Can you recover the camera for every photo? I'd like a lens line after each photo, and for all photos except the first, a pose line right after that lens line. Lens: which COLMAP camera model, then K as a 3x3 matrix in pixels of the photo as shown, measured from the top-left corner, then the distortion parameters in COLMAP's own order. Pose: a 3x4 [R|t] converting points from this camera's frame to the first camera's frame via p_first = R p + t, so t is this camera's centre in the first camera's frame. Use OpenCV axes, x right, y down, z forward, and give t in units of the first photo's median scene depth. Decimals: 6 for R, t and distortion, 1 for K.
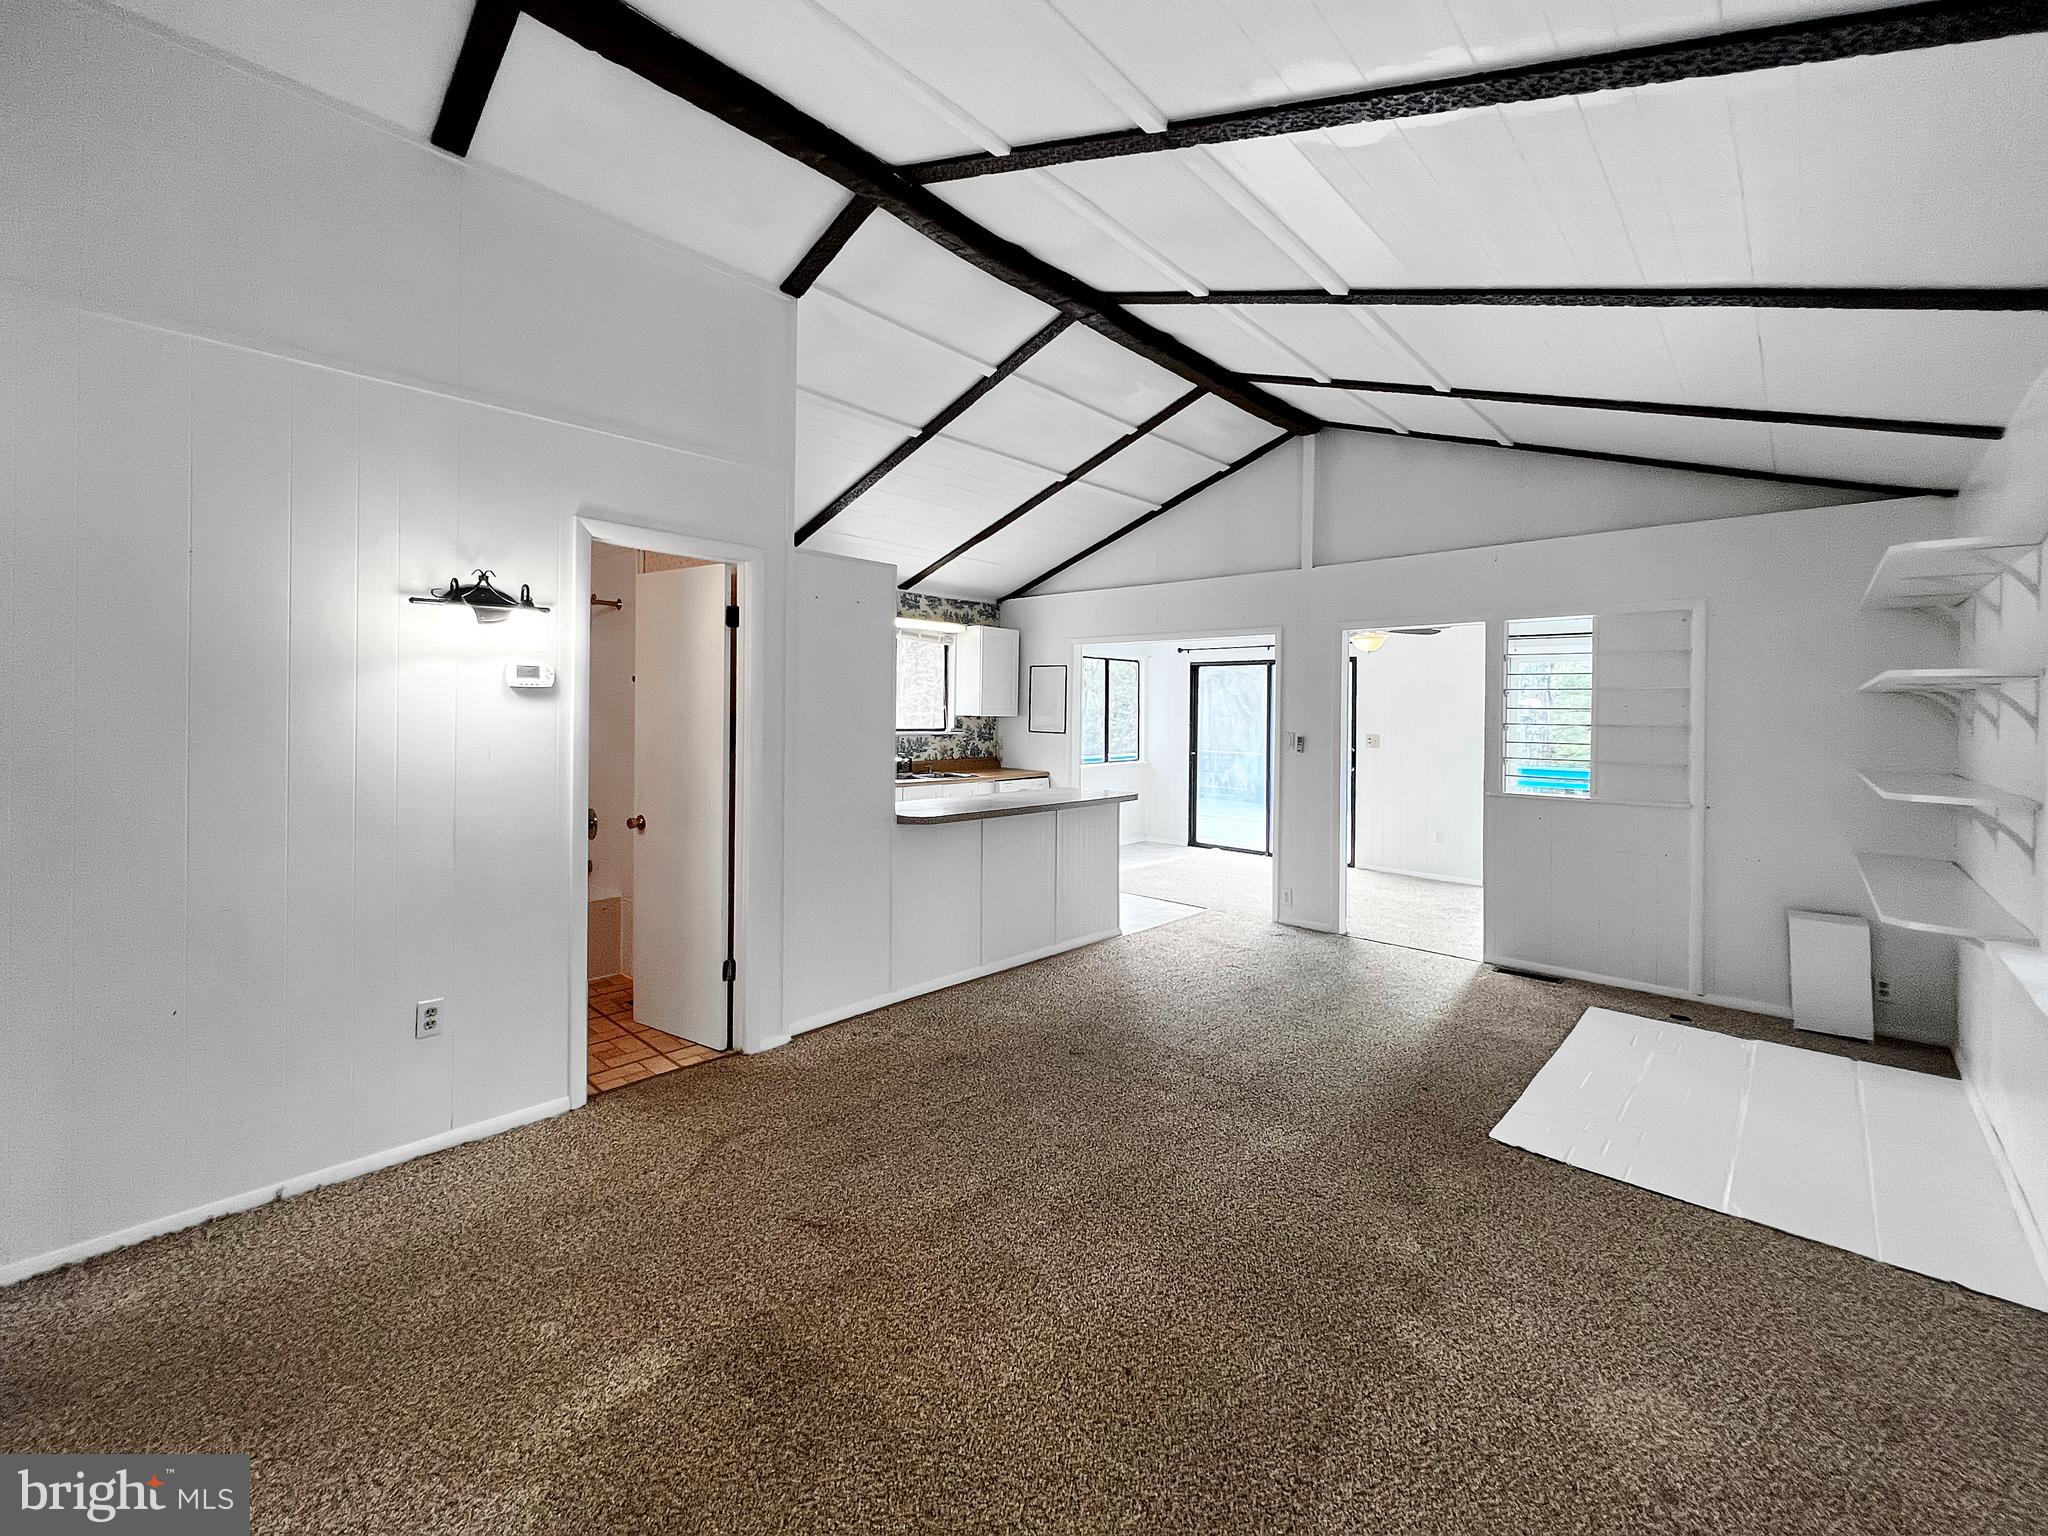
lens RADIAL K [[835.9, 0, 1019.0], [0, 835.9, 719.5], [0, 0, 1]] dist [-0.001165, -0.000041]
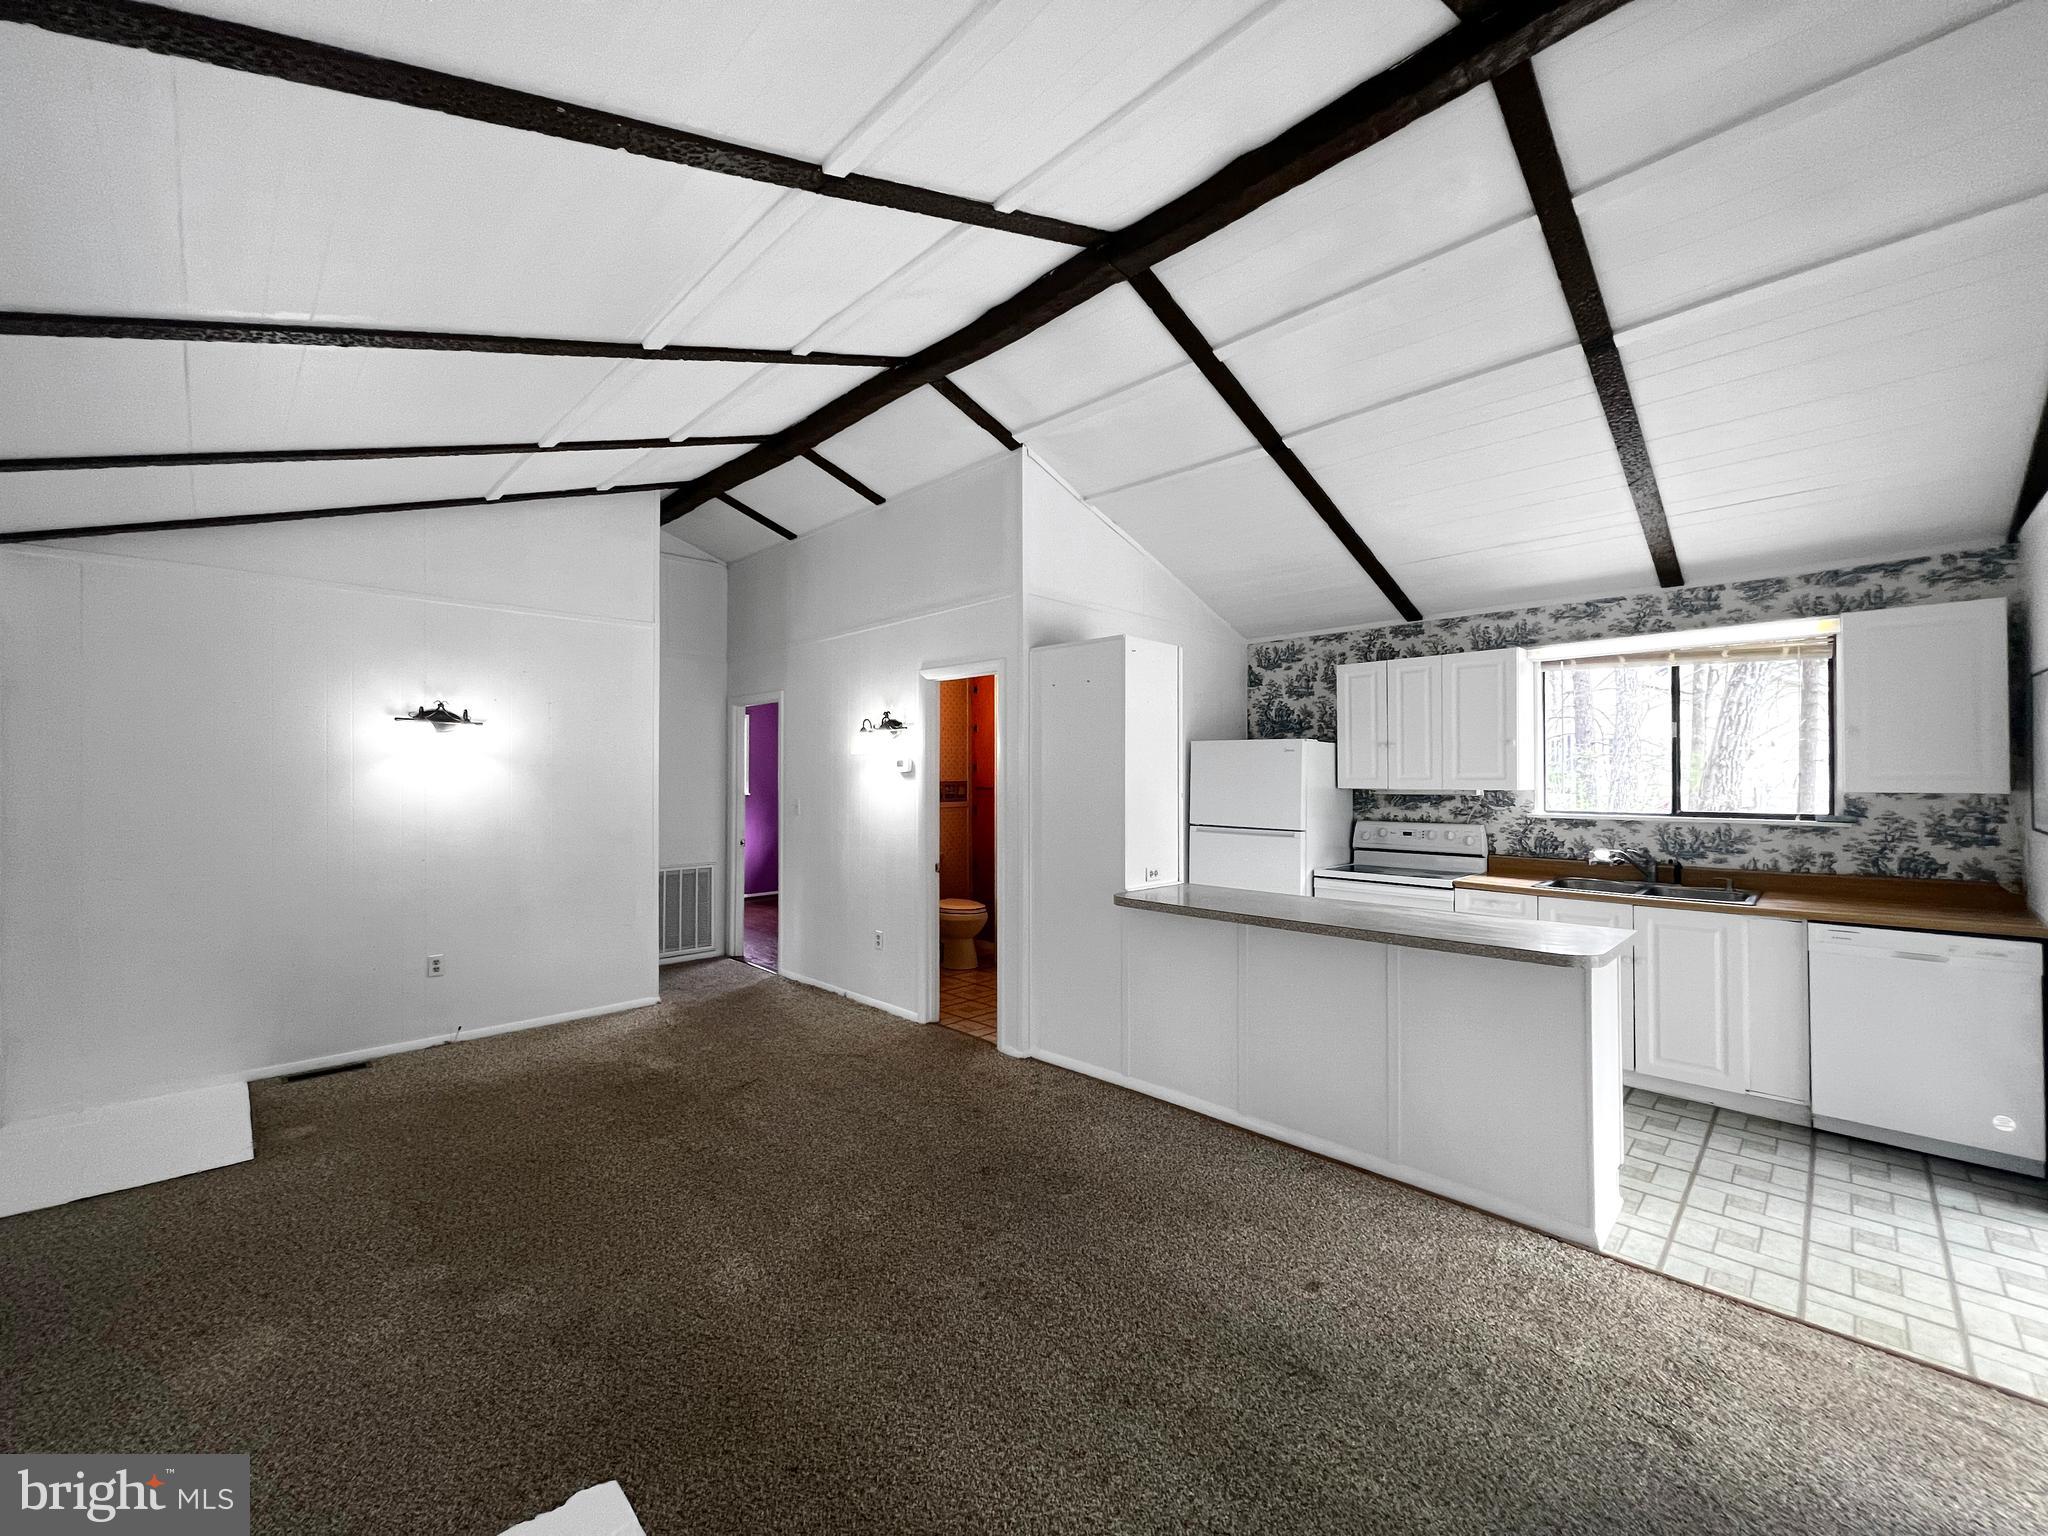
lens RADIAL K [[809.1, 0, 1025.2], [0, 809.1, 786.9], [0, 0, 1]] dist [-0.001064, 0.000351]
pose [[-0.021952, -0.001373, -0.999758, 0.451856], [-0.007500, 0.999971, -0.001208, -0.003129], [0.999731, 0.007472, -0.021961, 0.515917]]
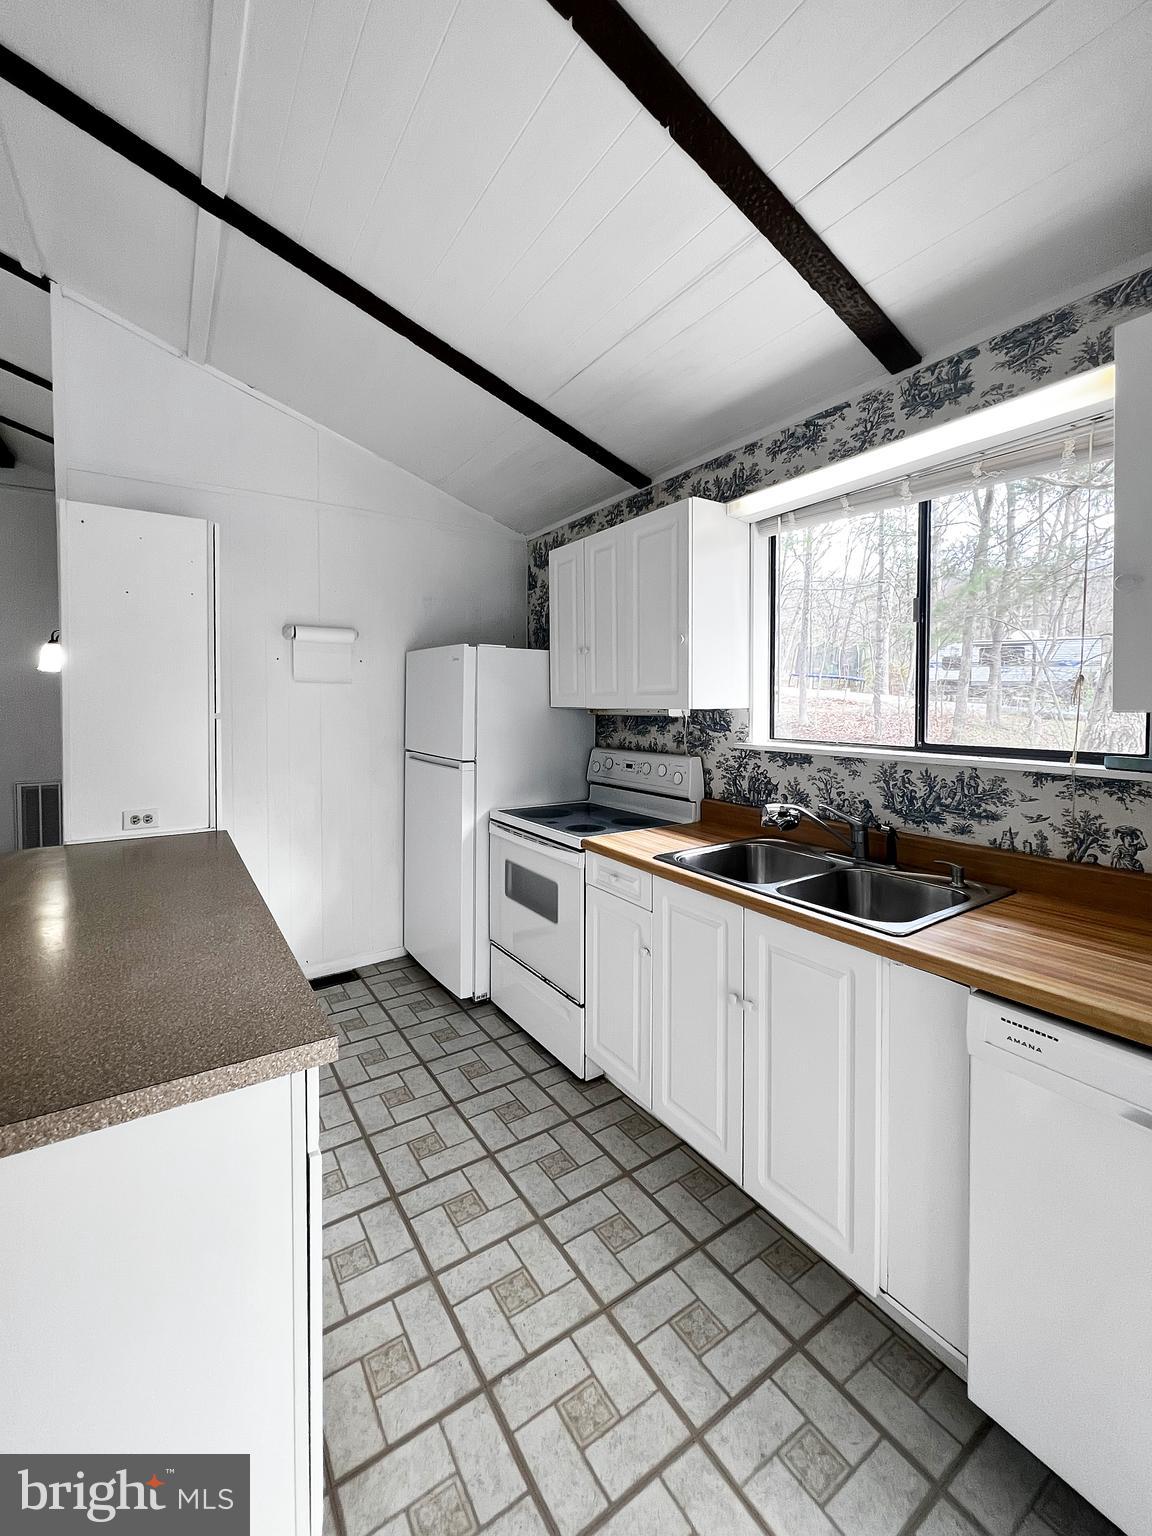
lens RADIAL K [[626.9, 0, 584.9], [0, 626.9, 728.9], [0, 0, 1]] dist [-0.001165, -0.000041]
pose [[-0.210393, 0.027890, -0.977219, 0.159318], [-0.010345, 0.999473, 0.030753, -0.003172], [0.977562, 0.016579, -0.209994, 0.889202]]
